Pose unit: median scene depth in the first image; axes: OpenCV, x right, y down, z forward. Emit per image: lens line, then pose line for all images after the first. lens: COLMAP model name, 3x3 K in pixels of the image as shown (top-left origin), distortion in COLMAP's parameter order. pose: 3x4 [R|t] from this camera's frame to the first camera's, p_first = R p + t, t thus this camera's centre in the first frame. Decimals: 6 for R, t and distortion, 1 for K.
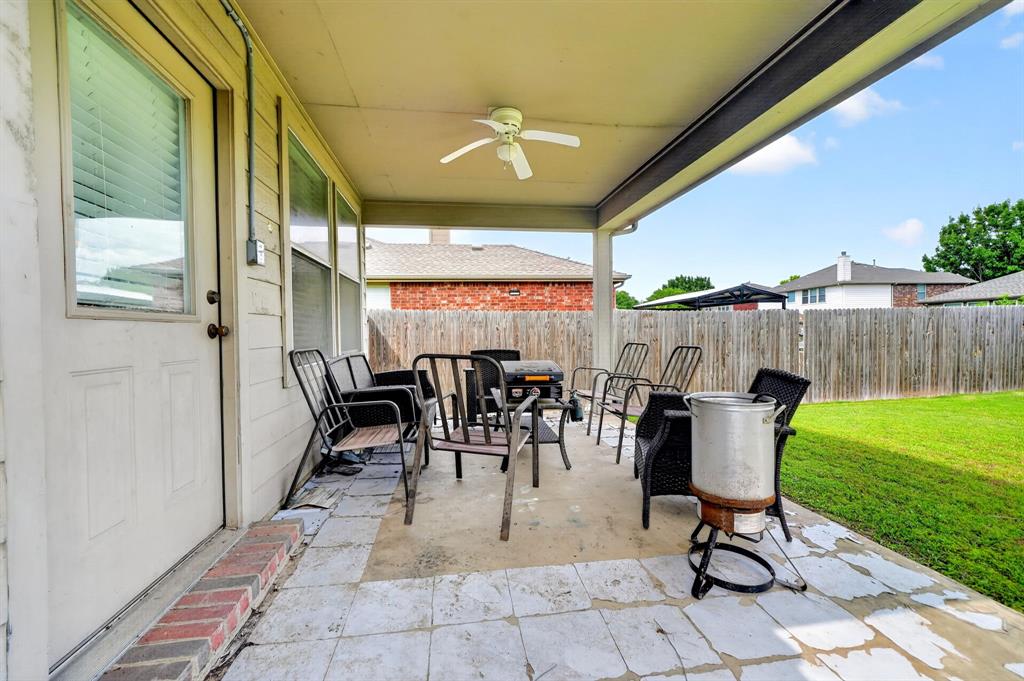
lens RADIAL K [[407.6, 0, 511.6], [0, 407.6, 342.0], [0, 0, 1]] dist [-0.007938, 0.001723]
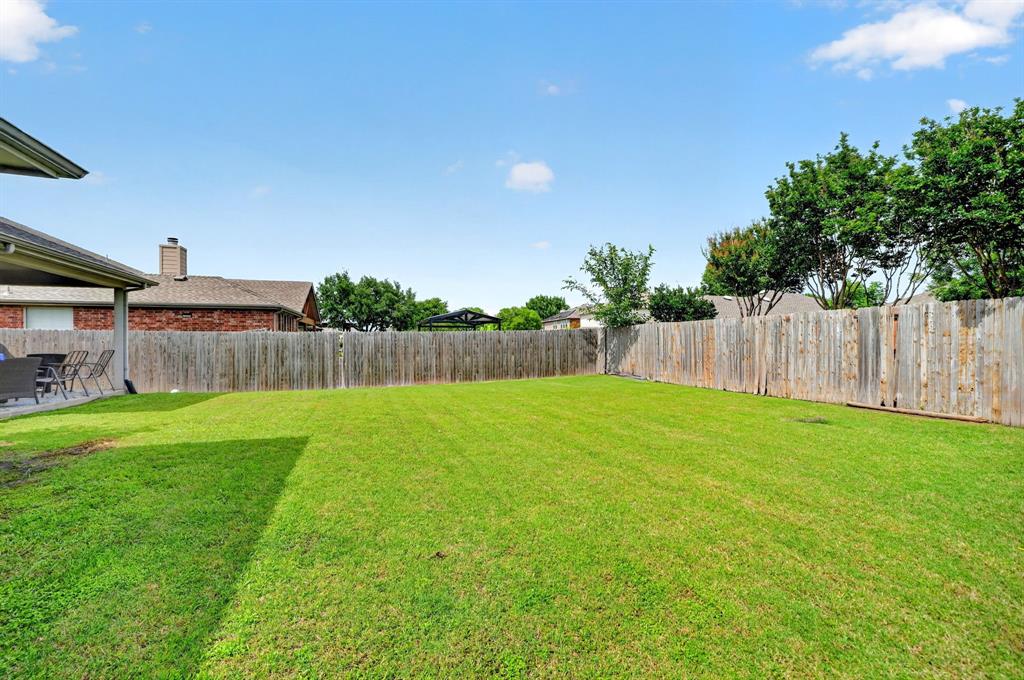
lens RADIAL K [[407.6, 0, 512.4], [0, 407.6, 342.9], [0, 0, 1]] dist [-0.007938, 0.001723]
pose [[0.976571, 0.008142, 0.215043, 0.803654], [-0.001893, 0.999570, -0.029249, 0.009493], [-0.215189, 0.028157, 0.976166, -0.578555]]
